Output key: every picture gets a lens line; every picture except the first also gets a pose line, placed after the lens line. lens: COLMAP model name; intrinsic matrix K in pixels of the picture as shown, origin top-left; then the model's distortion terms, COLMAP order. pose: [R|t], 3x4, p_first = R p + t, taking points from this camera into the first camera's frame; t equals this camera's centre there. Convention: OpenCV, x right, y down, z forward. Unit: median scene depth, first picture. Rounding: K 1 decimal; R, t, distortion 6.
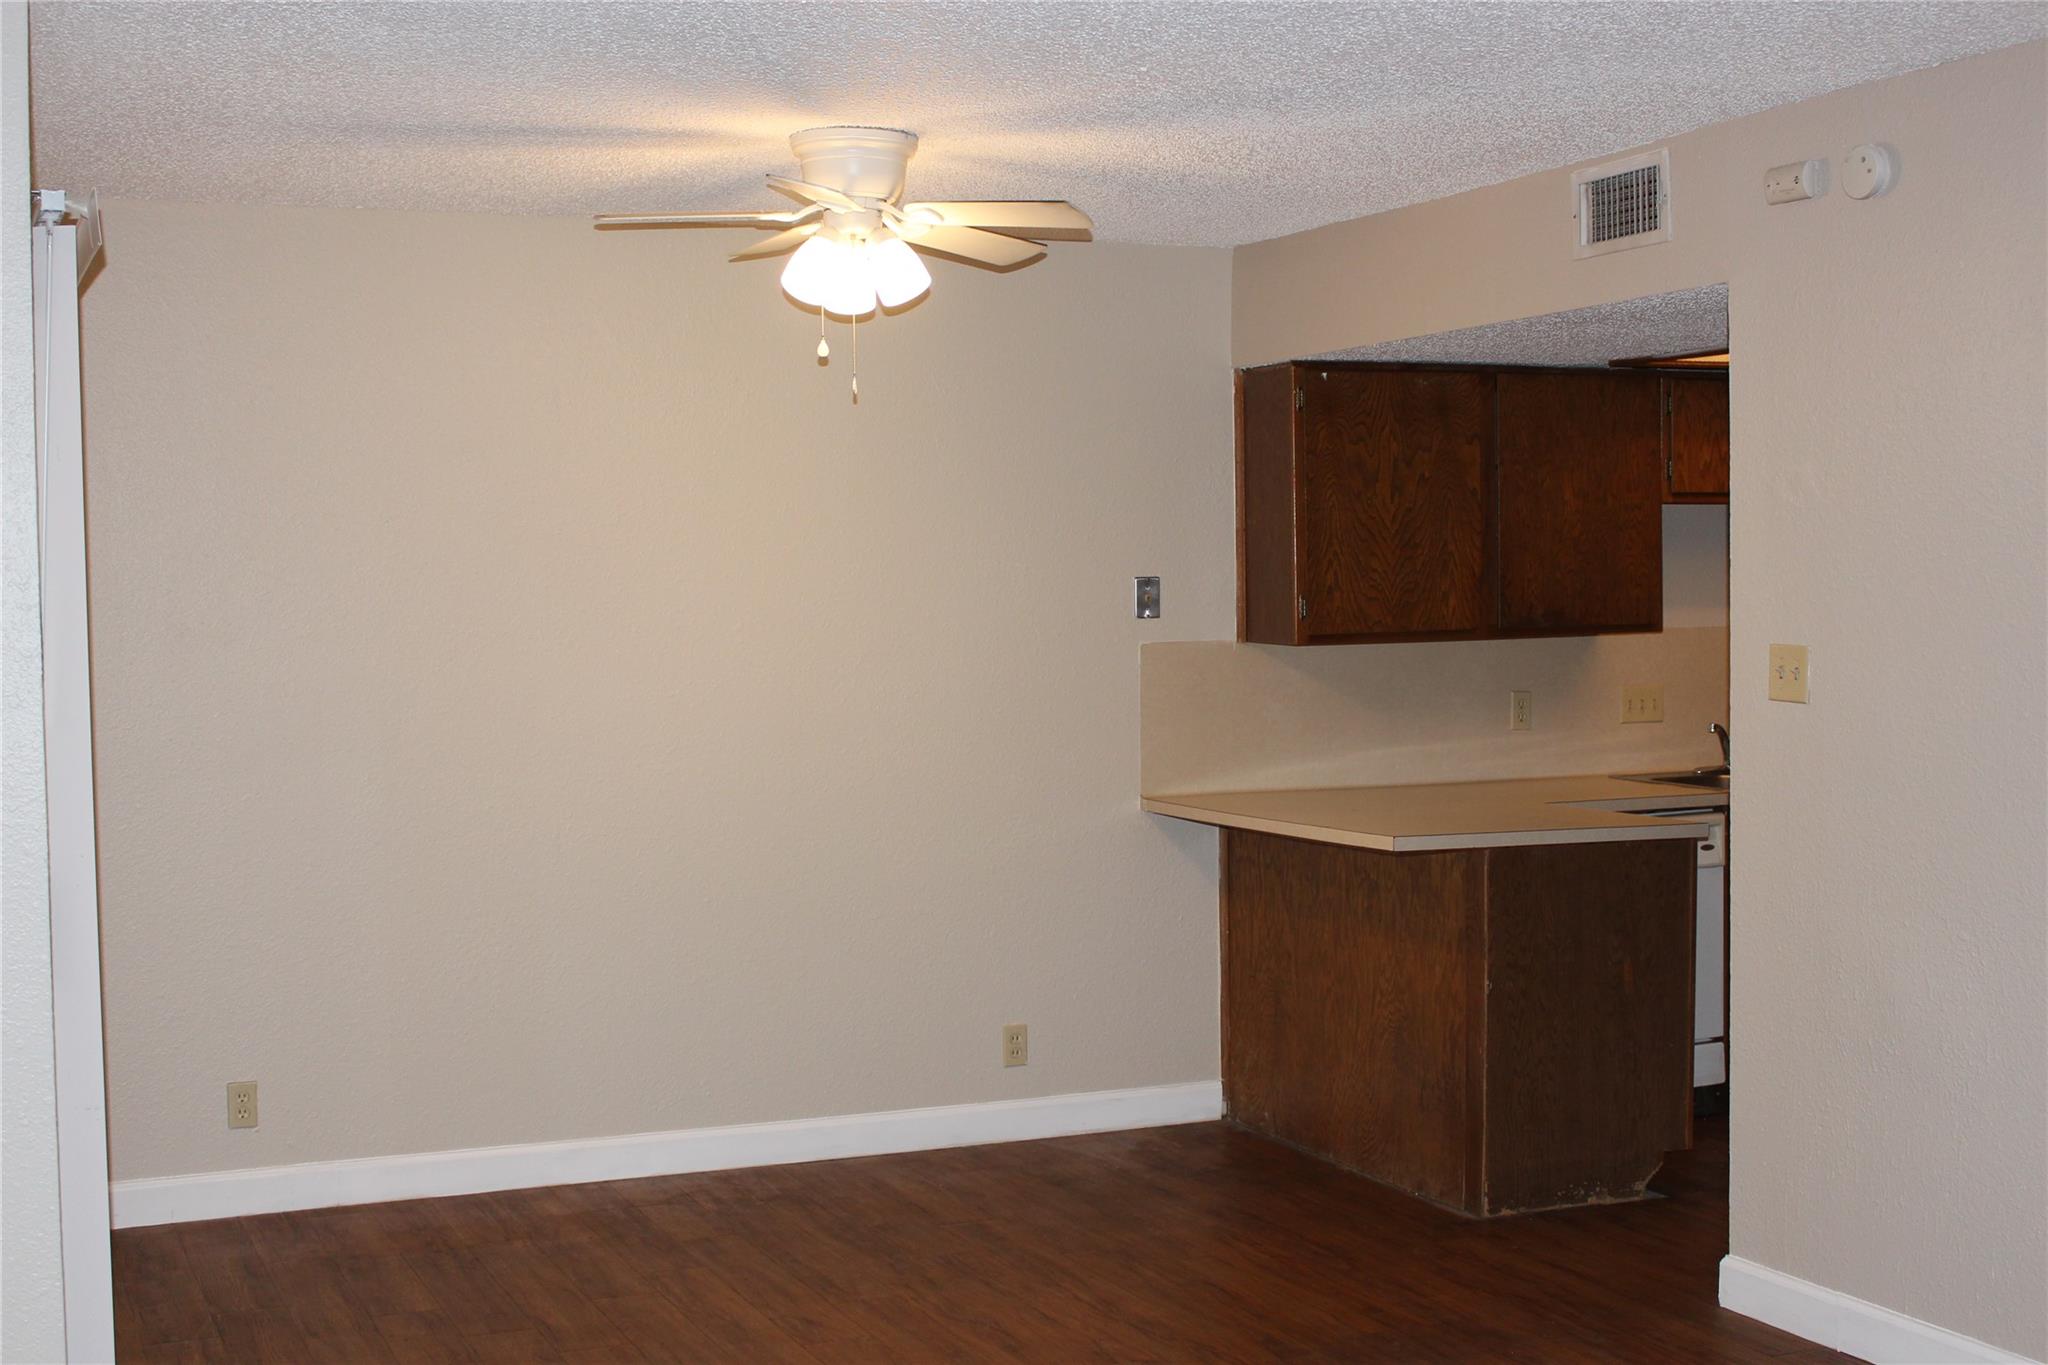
lens RADIAL K [[2597.5, 0, 1023.4], [0, 2597.5, 687.0], [0, 0, 1]] dist [-0.018995, 0.000000]
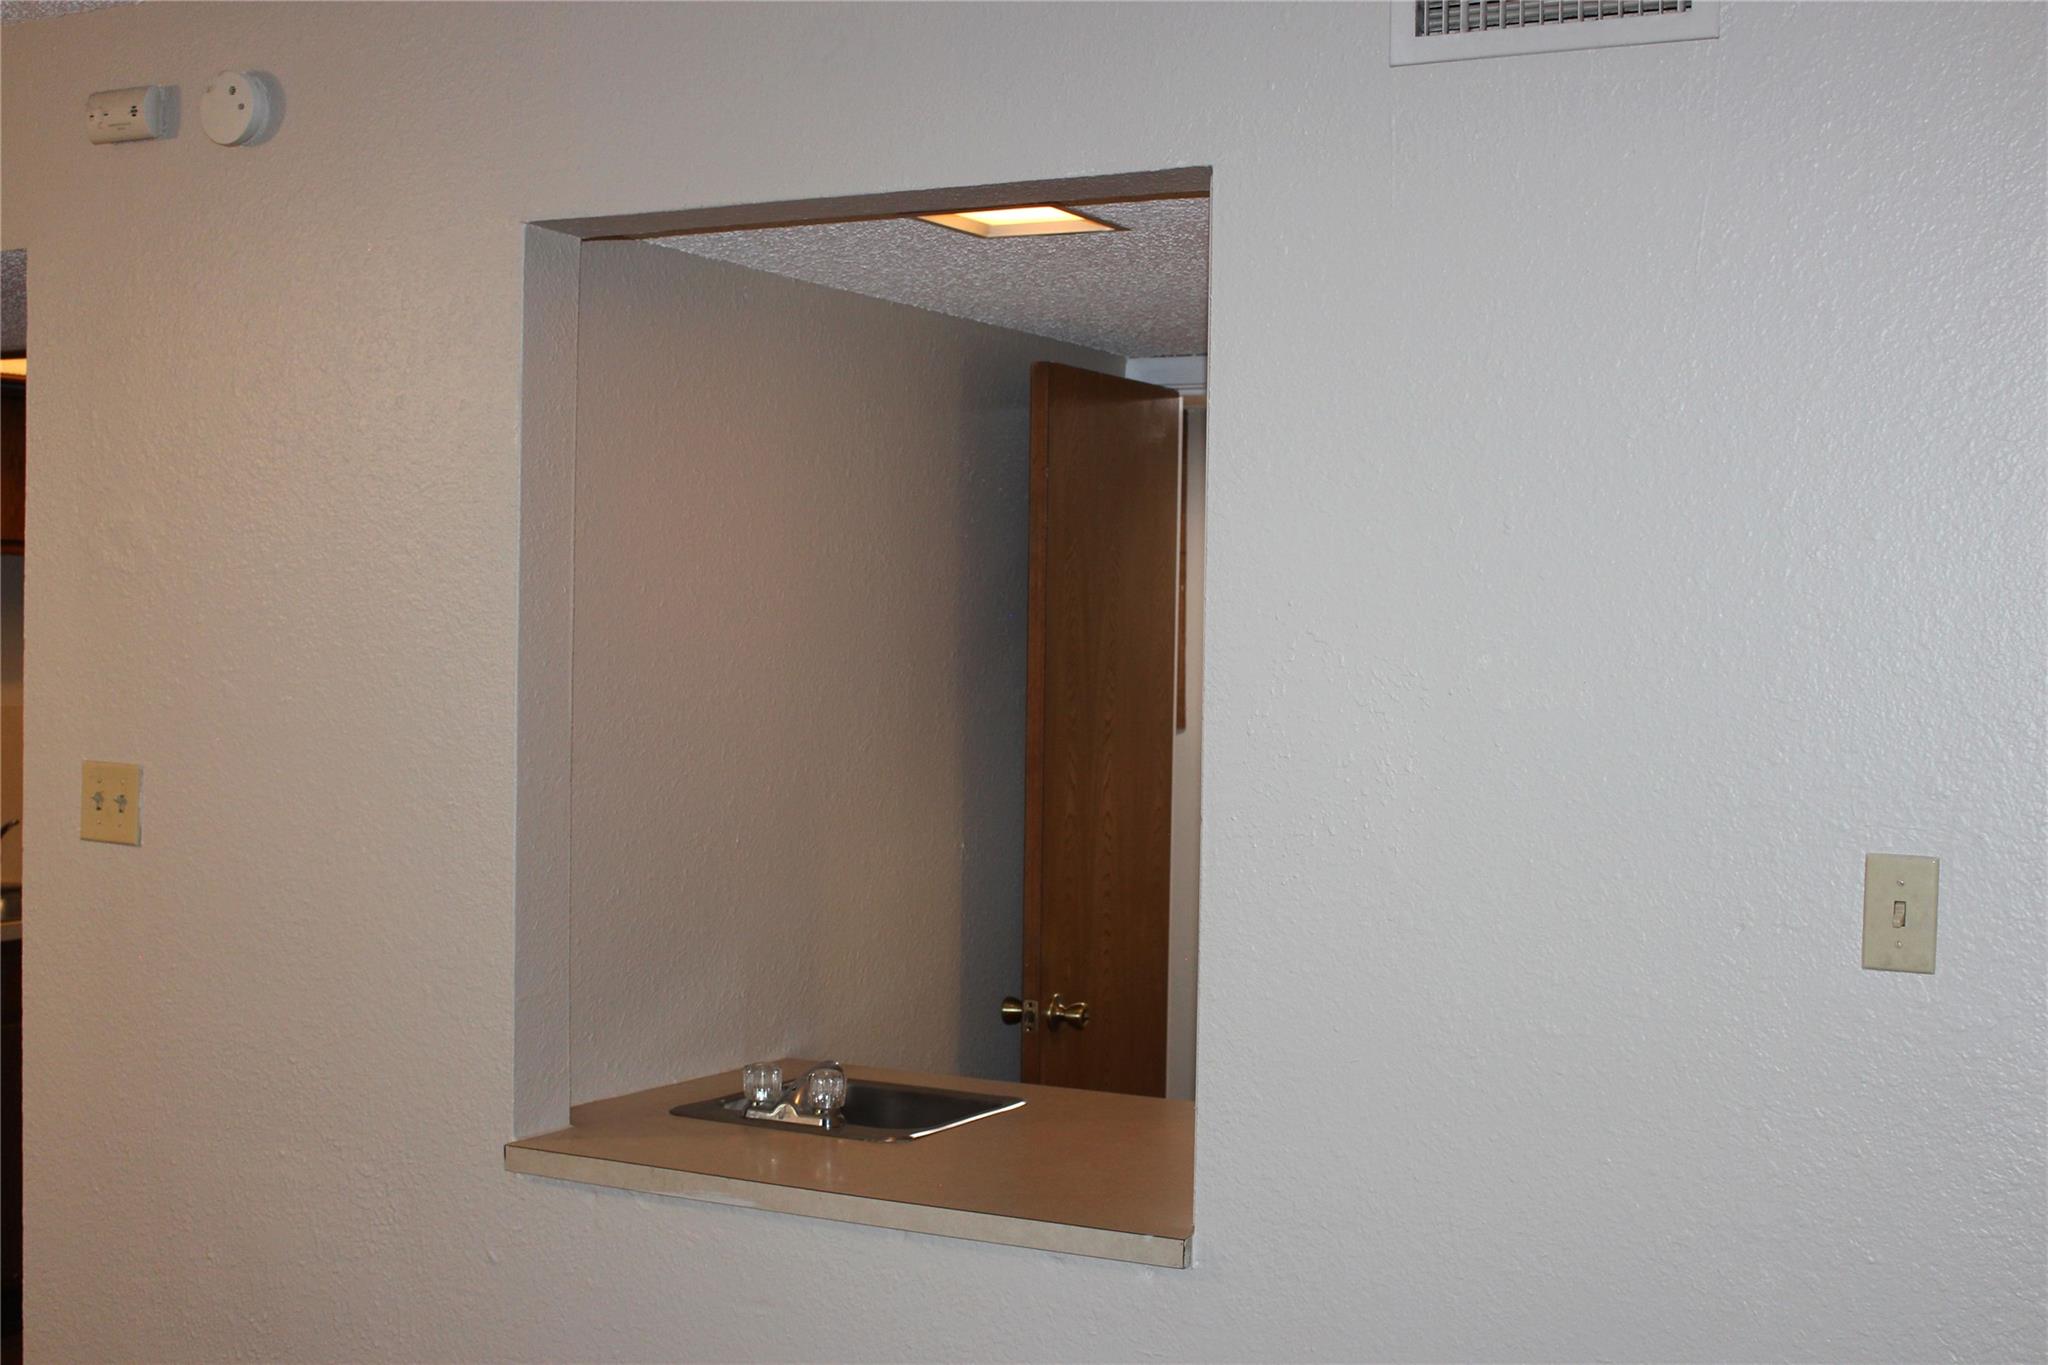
lens RADIAL K [[2597.5, 0, 1026.0], [0, 2597.5, 689.2], [0, 0, 1]] dist [-0.018995, 0.000000]
pose [[0.786748, 0.016896, 0.617043, 0.054557], [0.002222, 0.999541, -0.030202, -0.014719], [-0.617270, 0.025132, 0.786350, 0.290790]]
